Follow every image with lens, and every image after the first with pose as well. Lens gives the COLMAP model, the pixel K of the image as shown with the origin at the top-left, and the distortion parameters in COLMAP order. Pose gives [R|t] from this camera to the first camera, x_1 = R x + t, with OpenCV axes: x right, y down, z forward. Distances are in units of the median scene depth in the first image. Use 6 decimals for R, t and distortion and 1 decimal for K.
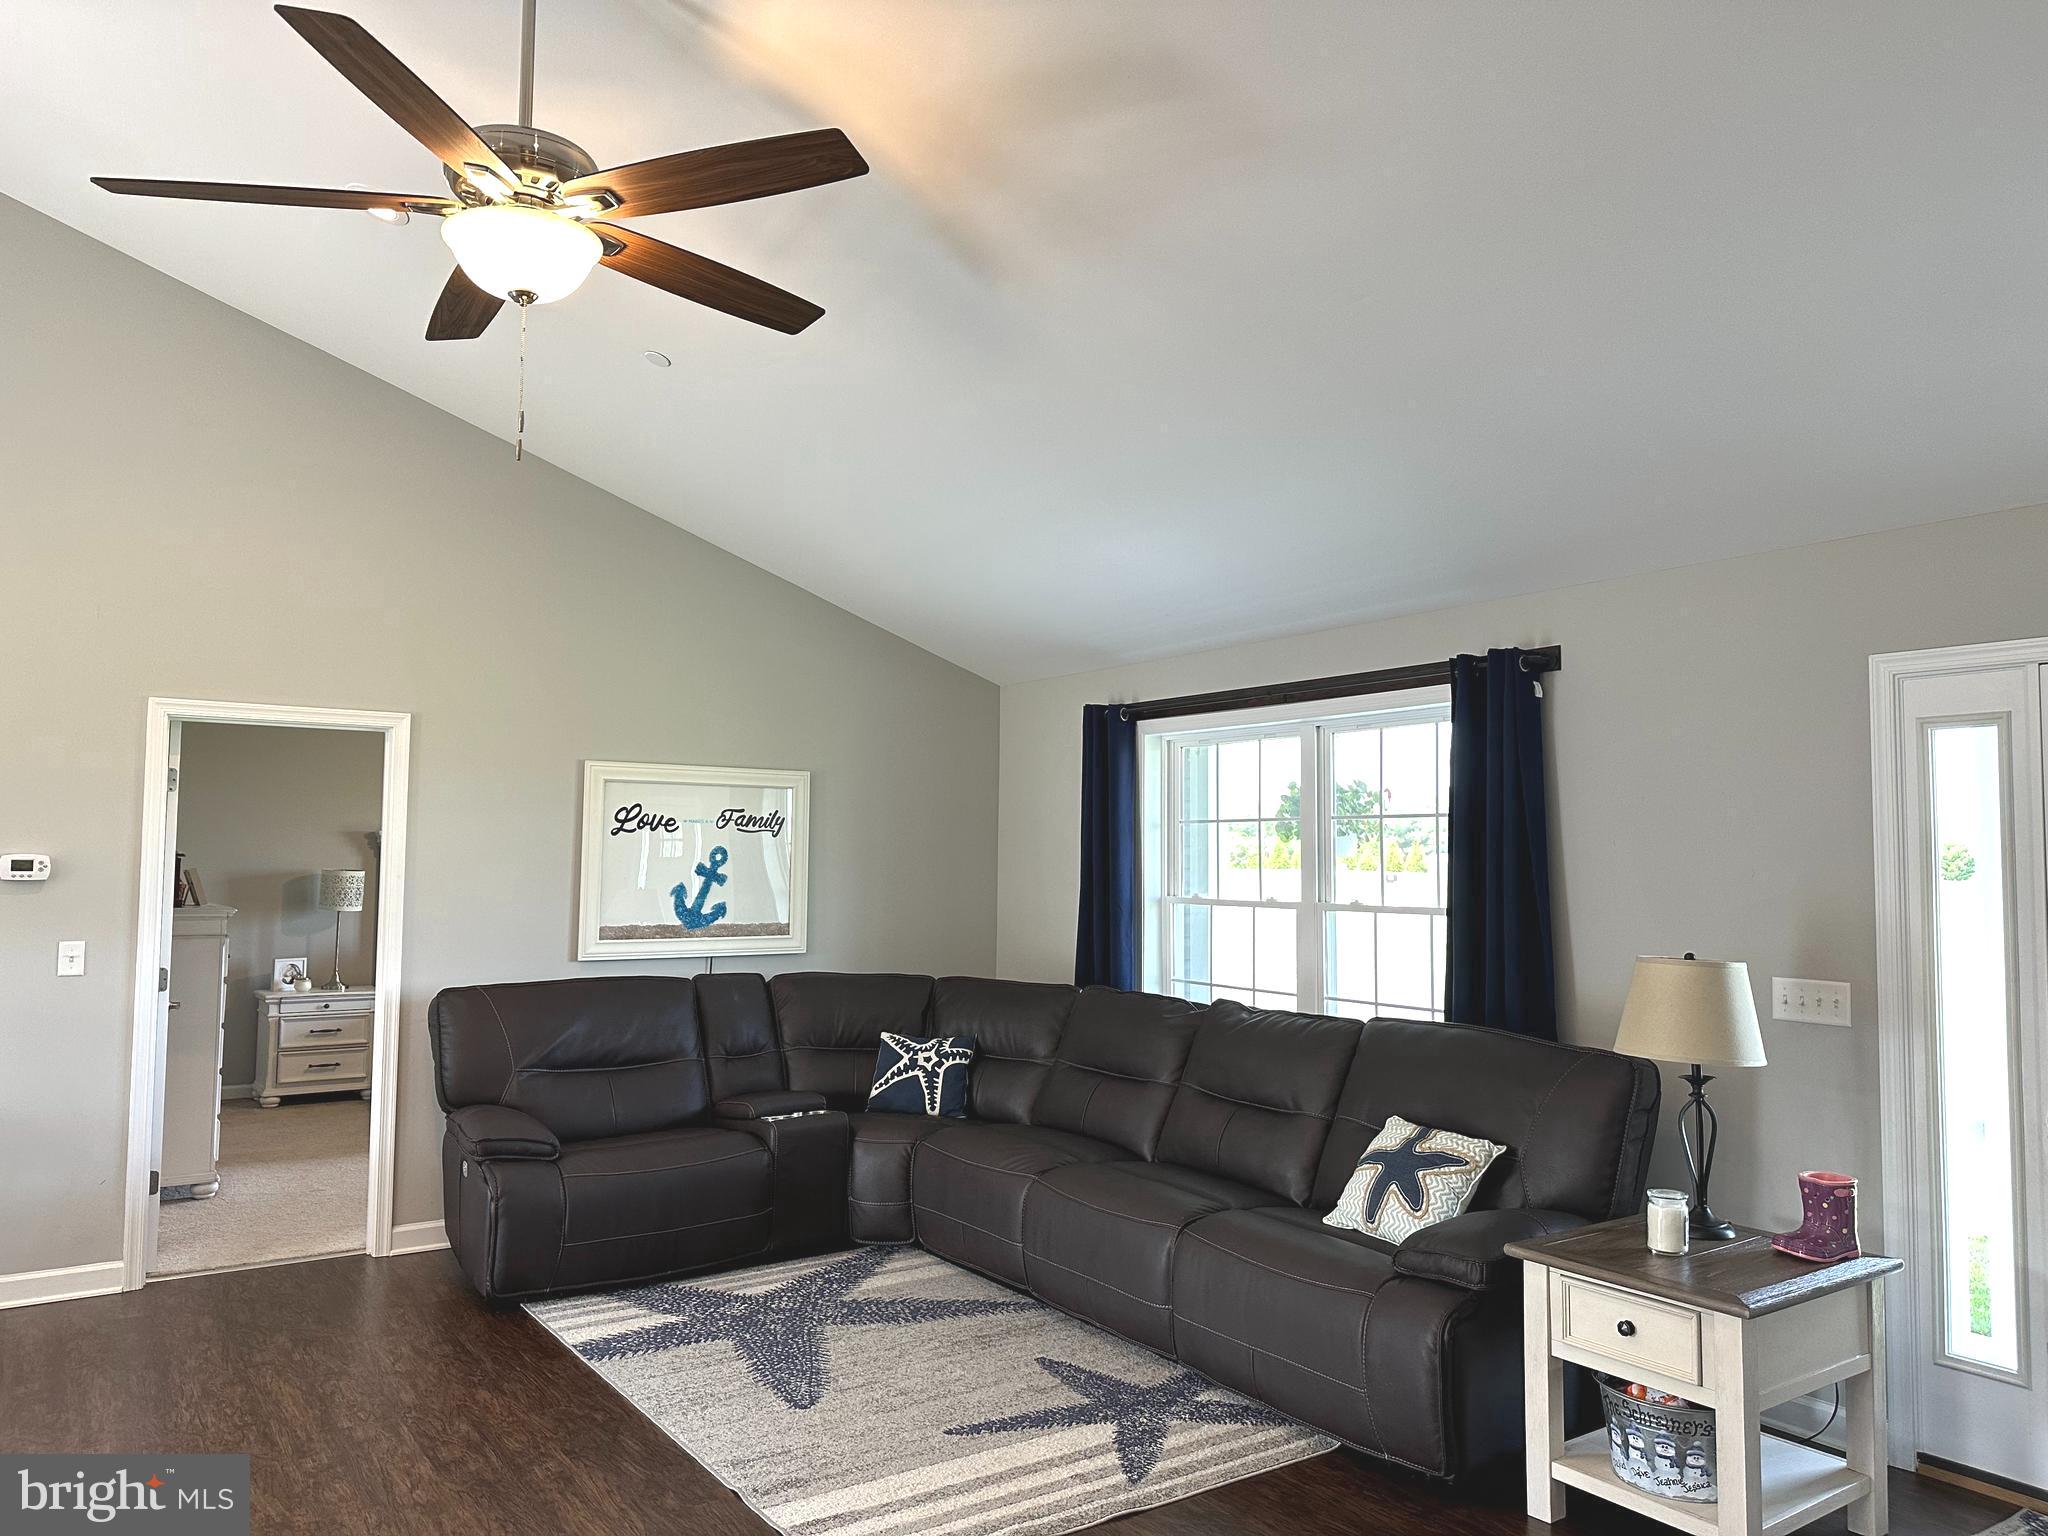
lens RADIAL K [[1435.5, 0, 989.4], [0, 1435.5, 766.9], [0, 0, 1]] dist [0.091815, -0.121084]
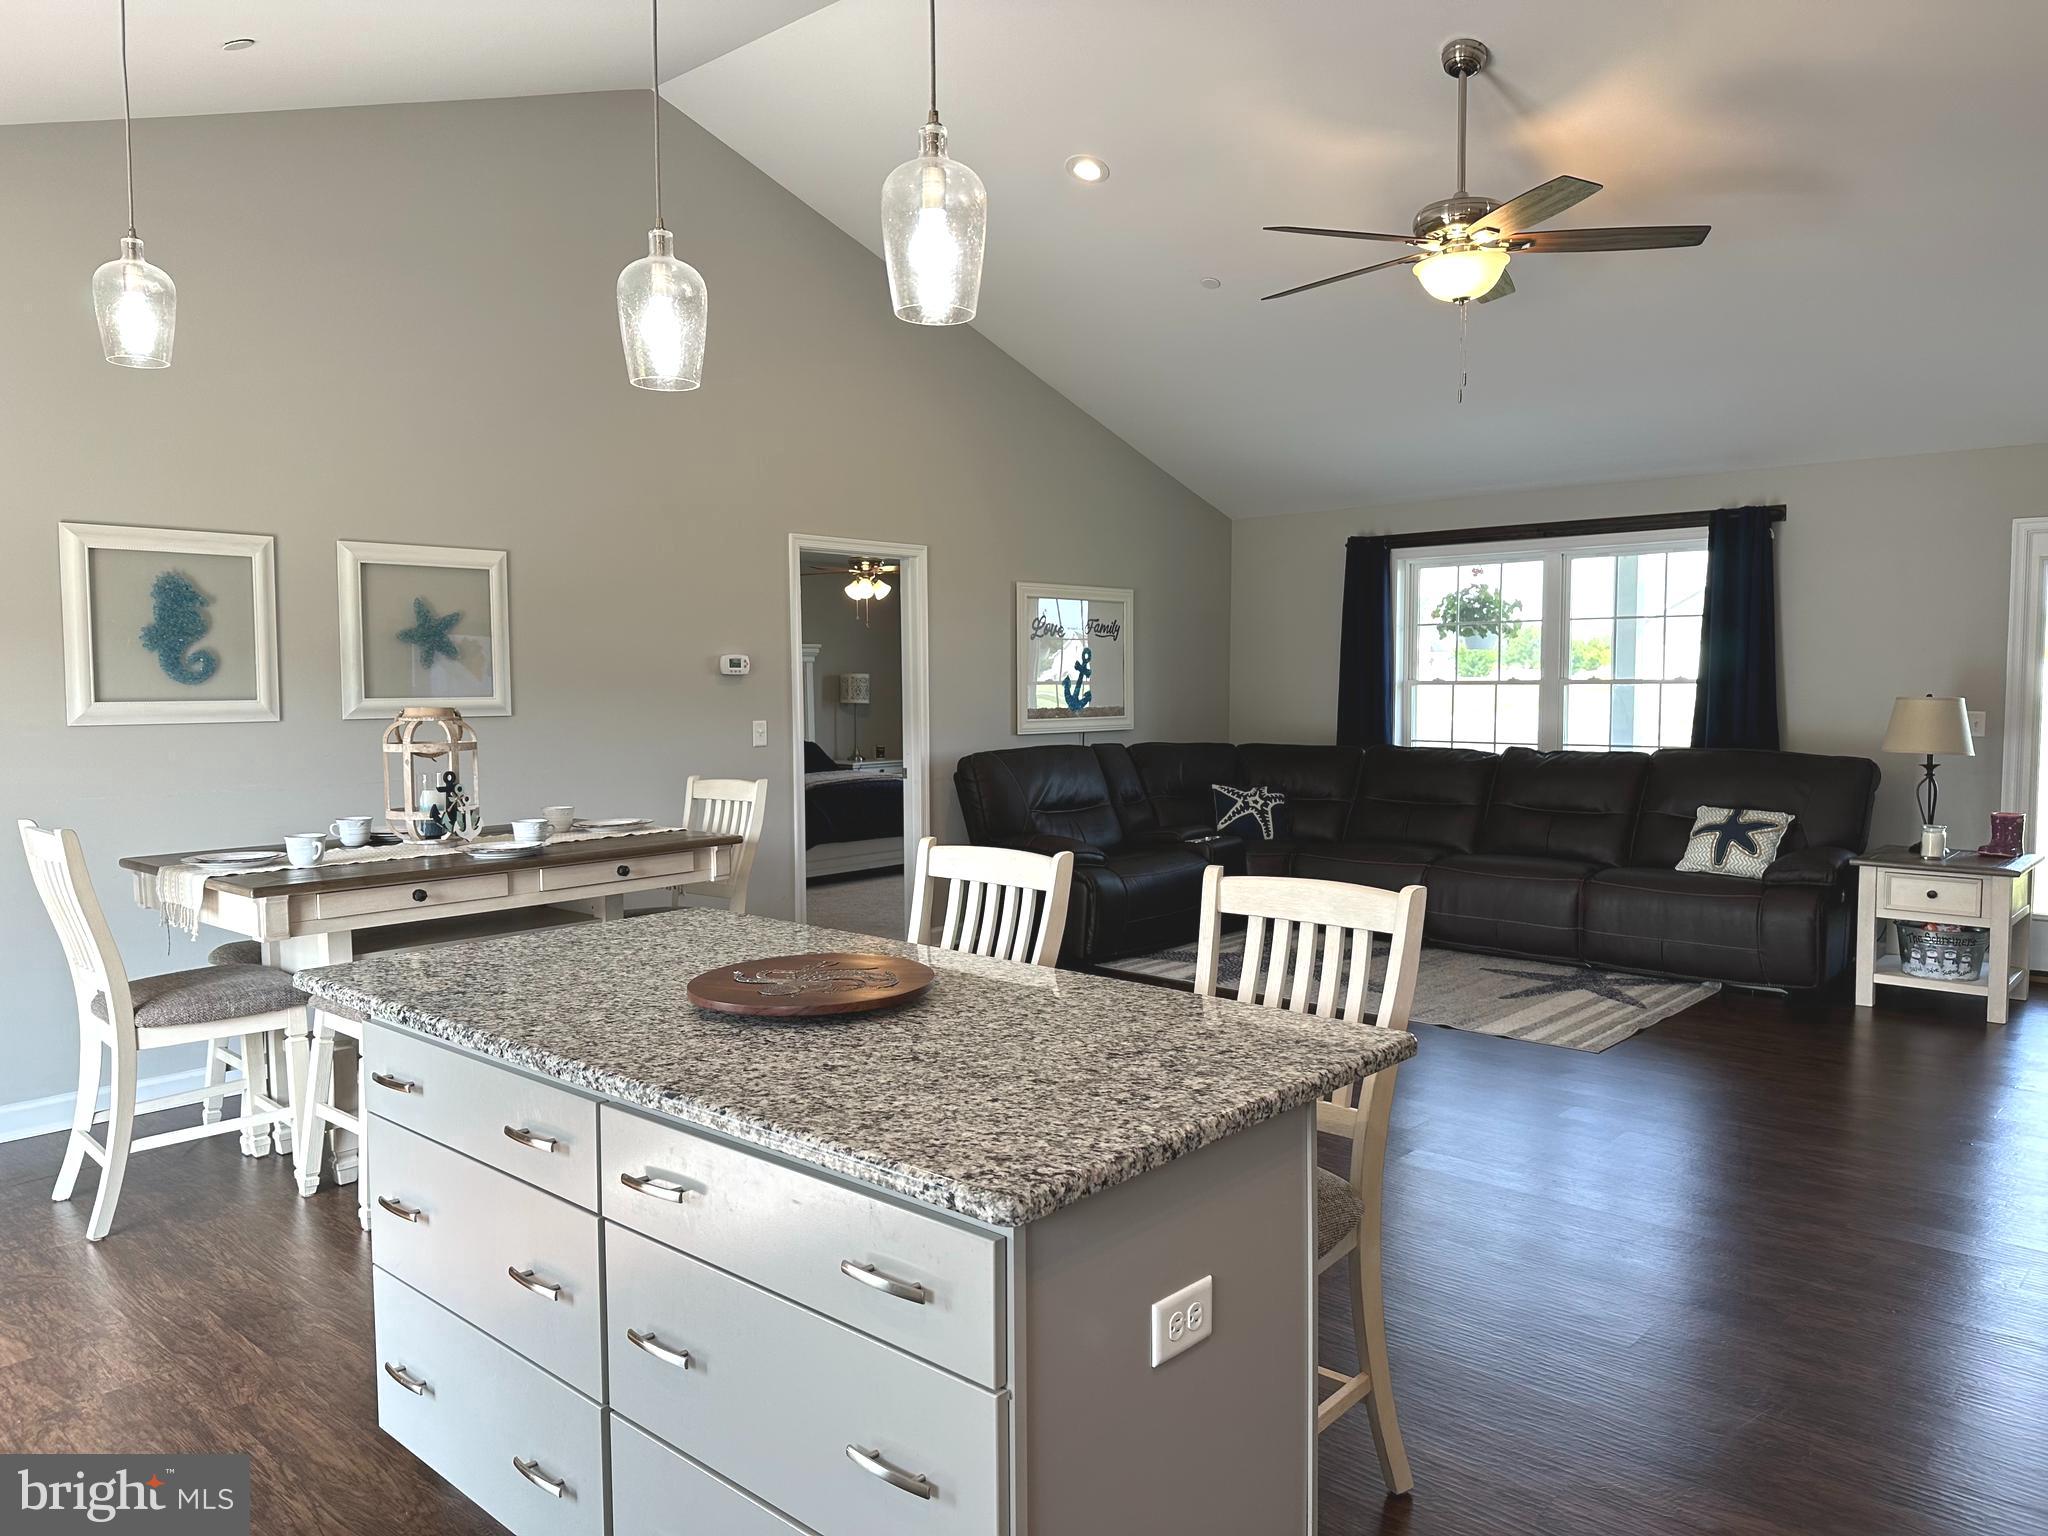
lens RADIAL K [[1435.5, 0, 989.4], [0, 1435.5, 766.9], [0, 0, 1]] dist [0.091815, -0.121084]
pose [[0.974628, -0.029576, 0.221868, -0.724533], [0.000622, 0.991586, 0.129449, -0.007834], [-0.223830, -0.126027, 0.966446, -0.315002]]
